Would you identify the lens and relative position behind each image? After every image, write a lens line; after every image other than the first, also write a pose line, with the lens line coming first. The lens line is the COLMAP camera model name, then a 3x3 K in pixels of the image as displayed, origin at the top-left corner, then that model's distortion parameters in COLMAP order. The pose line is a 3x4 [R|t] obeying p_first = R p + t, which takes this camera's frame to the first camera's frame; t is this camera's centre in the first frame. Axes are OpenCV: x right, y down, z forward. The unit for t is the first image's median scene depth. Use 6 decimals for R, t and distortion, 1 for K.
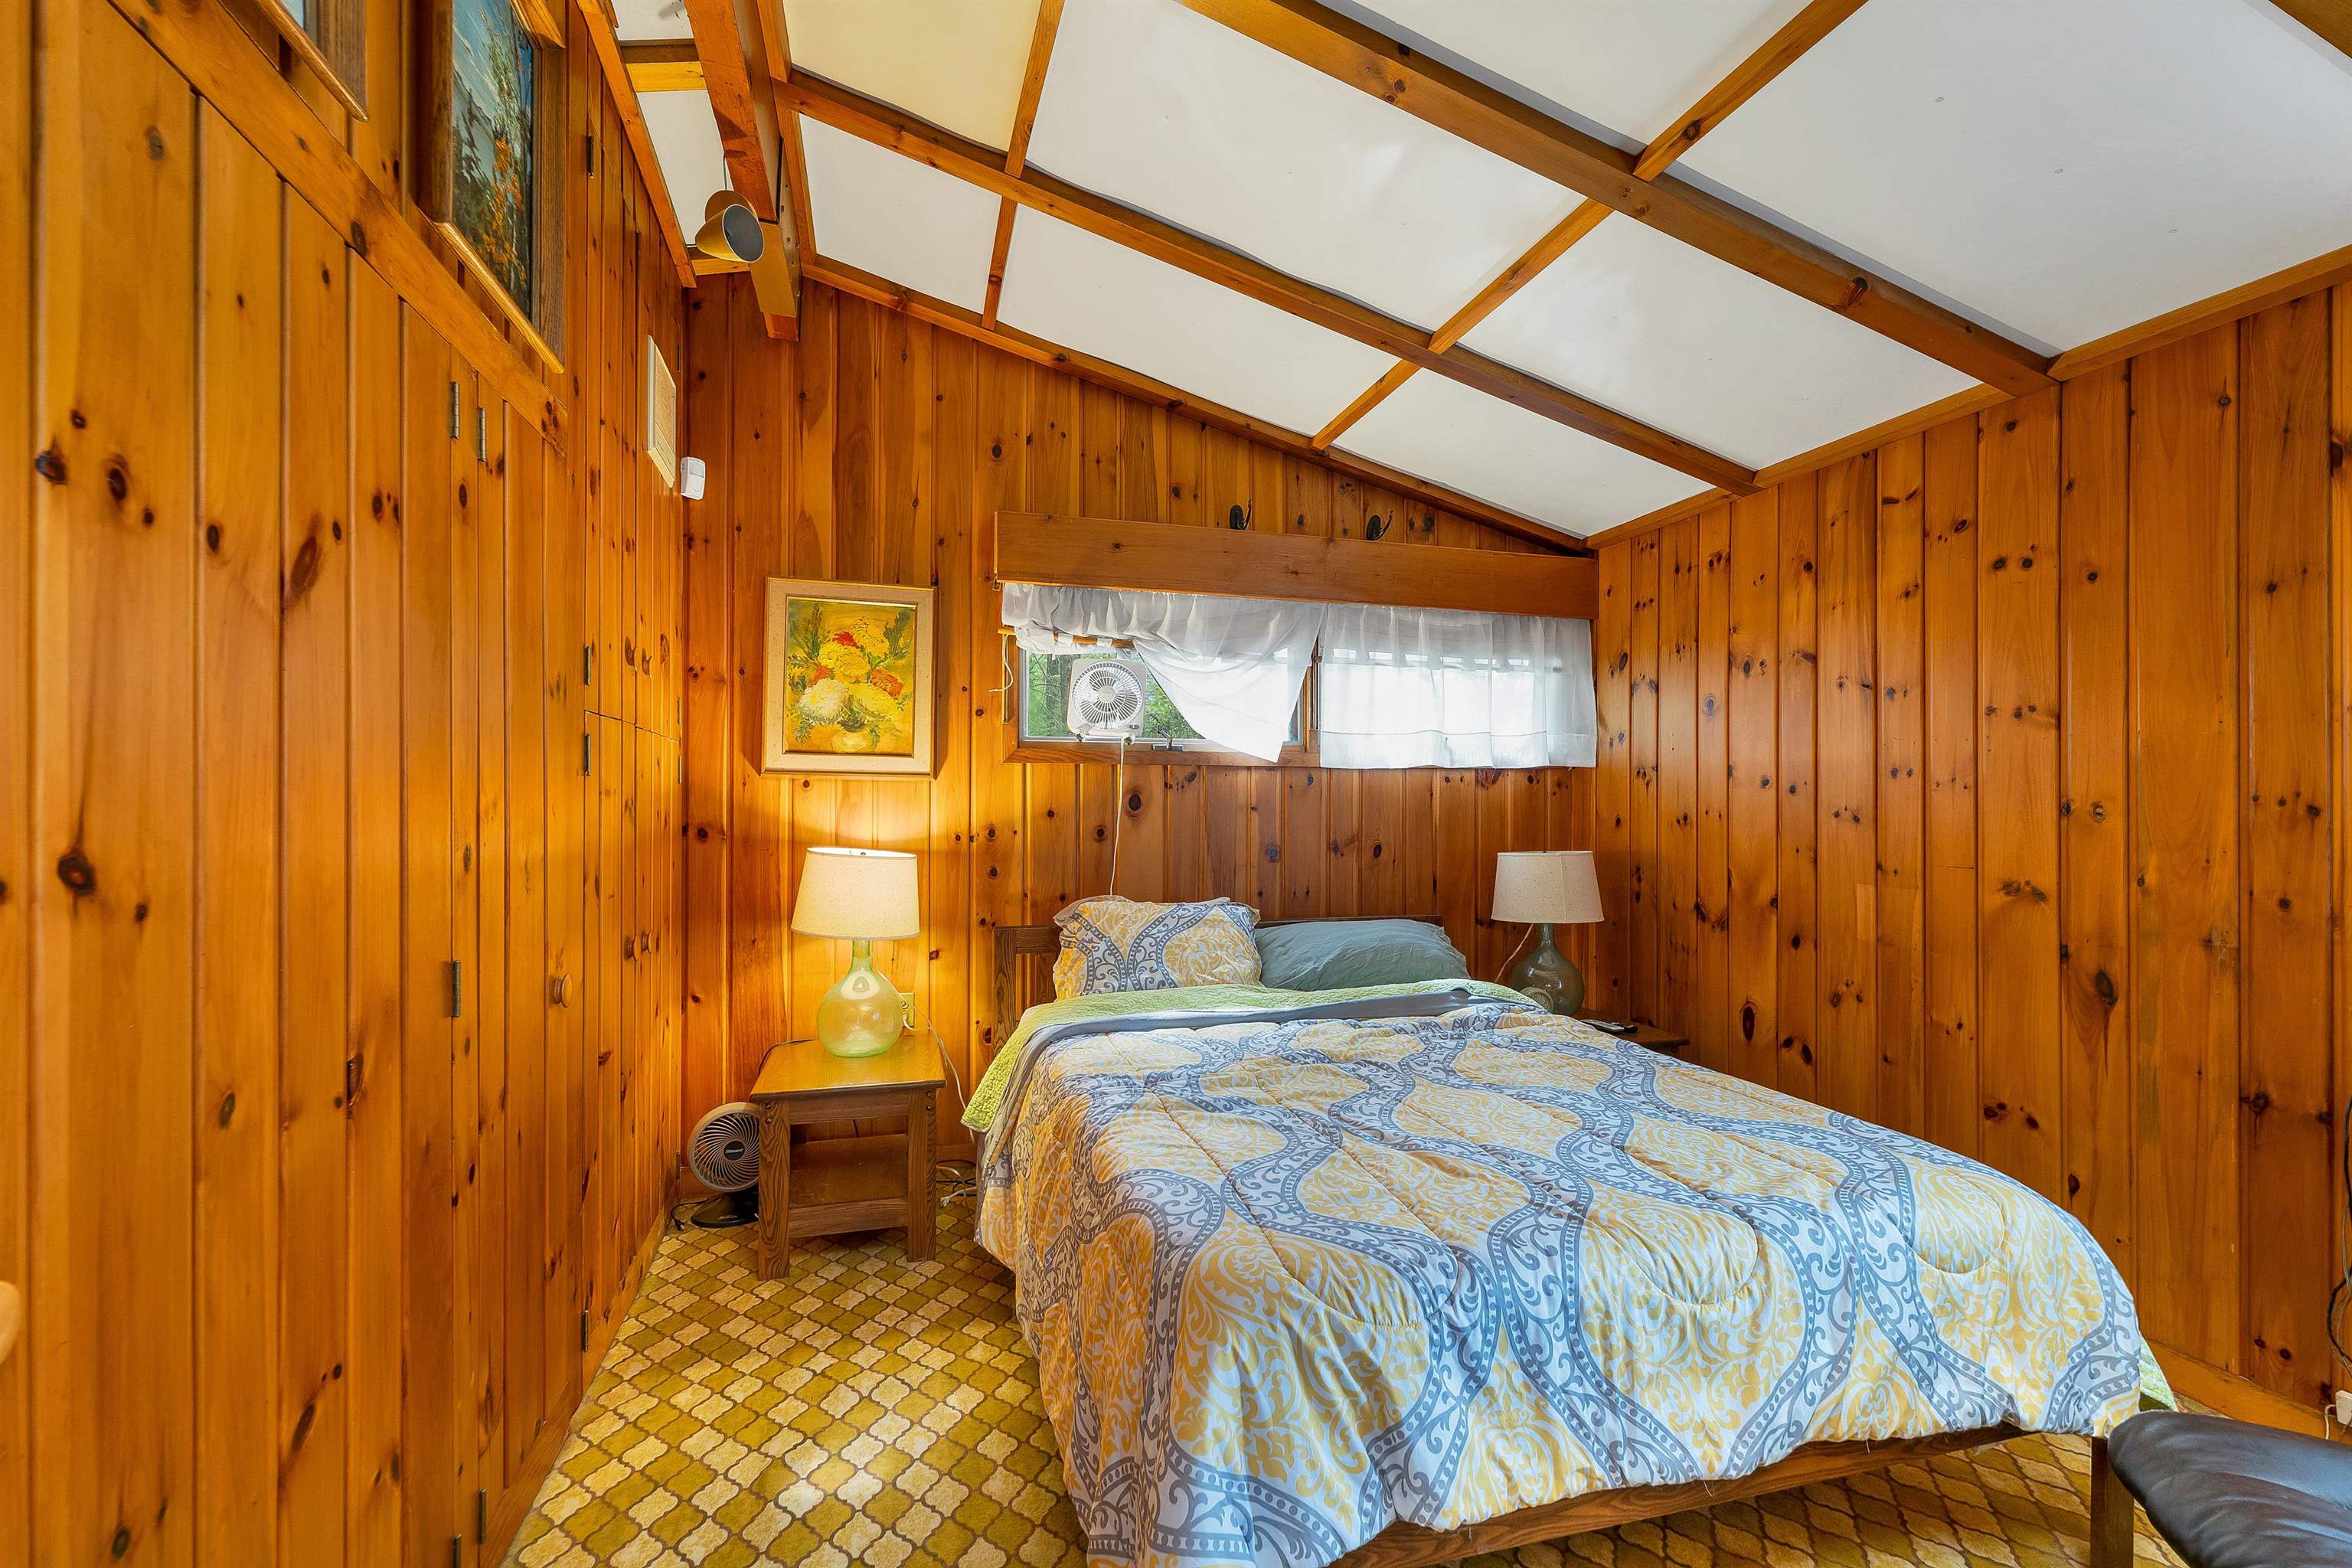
lens RADIAL K [[982.5, 0, 1176.9], [0, 982.5, 795.2], [0, 0, 1]] dist [0.007493, -0.003071]
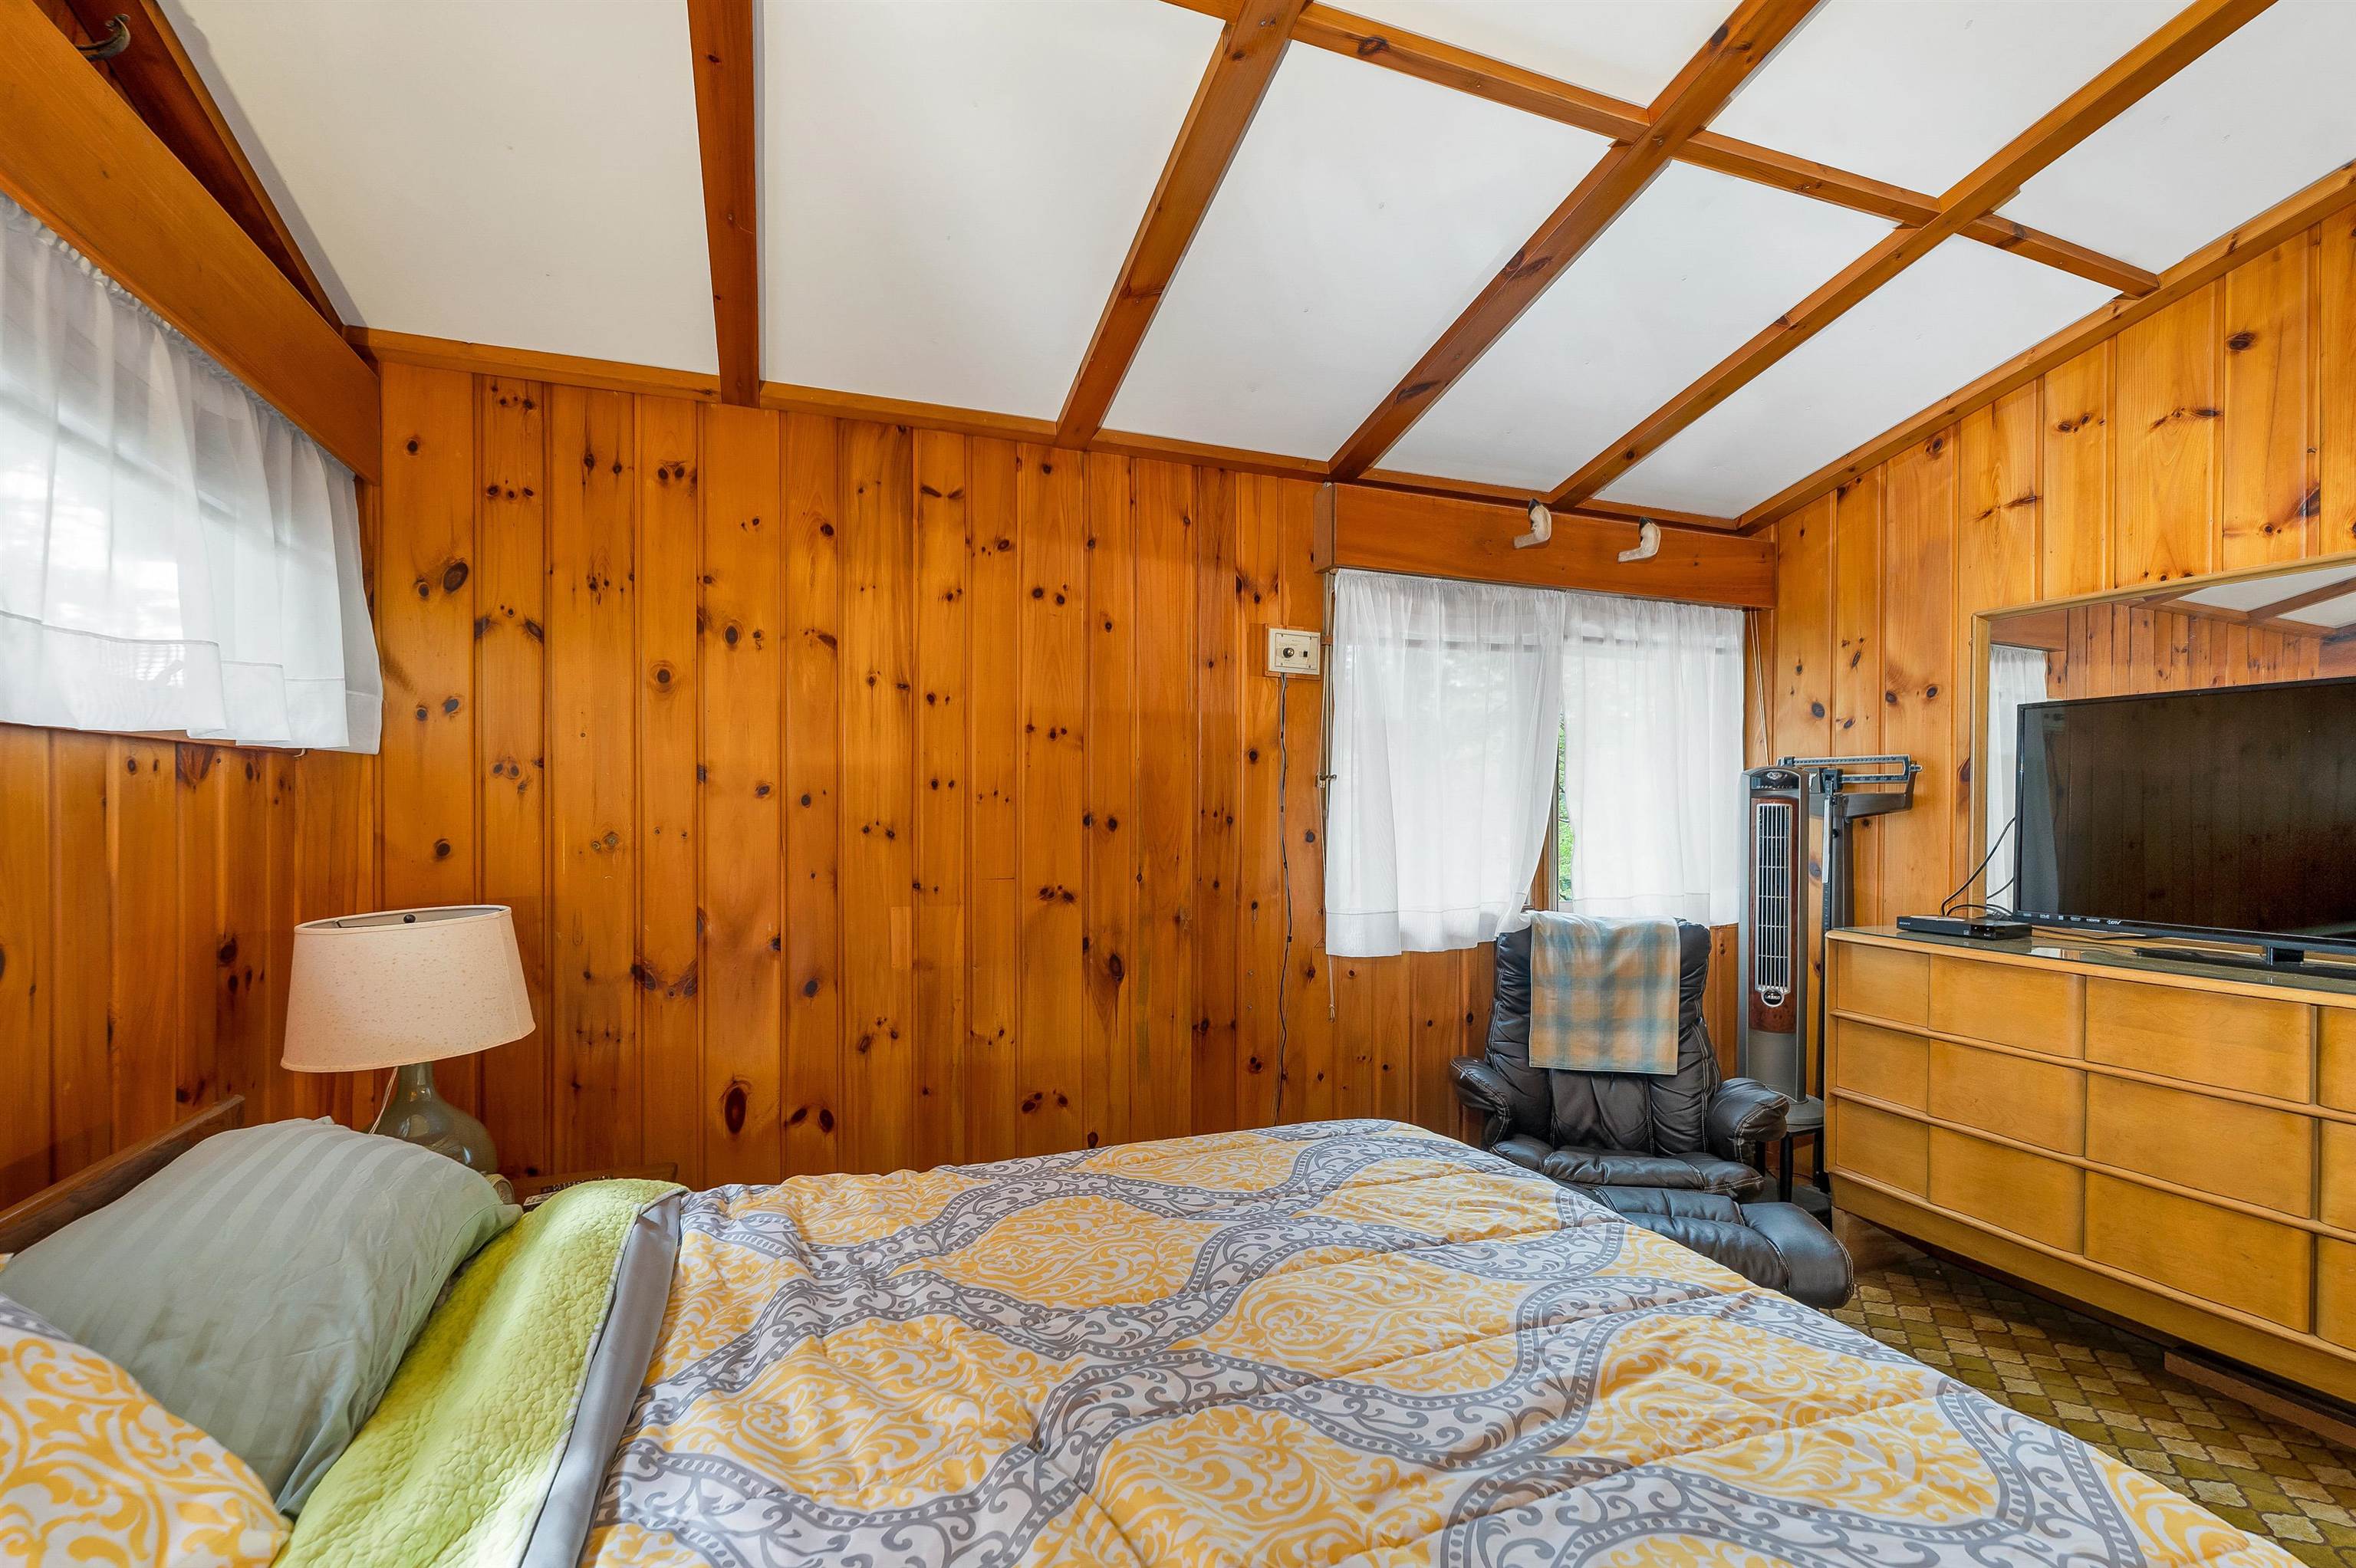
lens RADIAL K [[984.1, 0, 1197.5], [0, 984.1, 815.3], [0, 0, 1]] dist [0.007493, -0.003071]
pose [[-0.076994, -0.007455, 0.997004, -0.216882], [-0.006042, 0.999957, 0.007011, -0.000936], [-0.997013, -0.005484, -0.077035, 0.788881]]
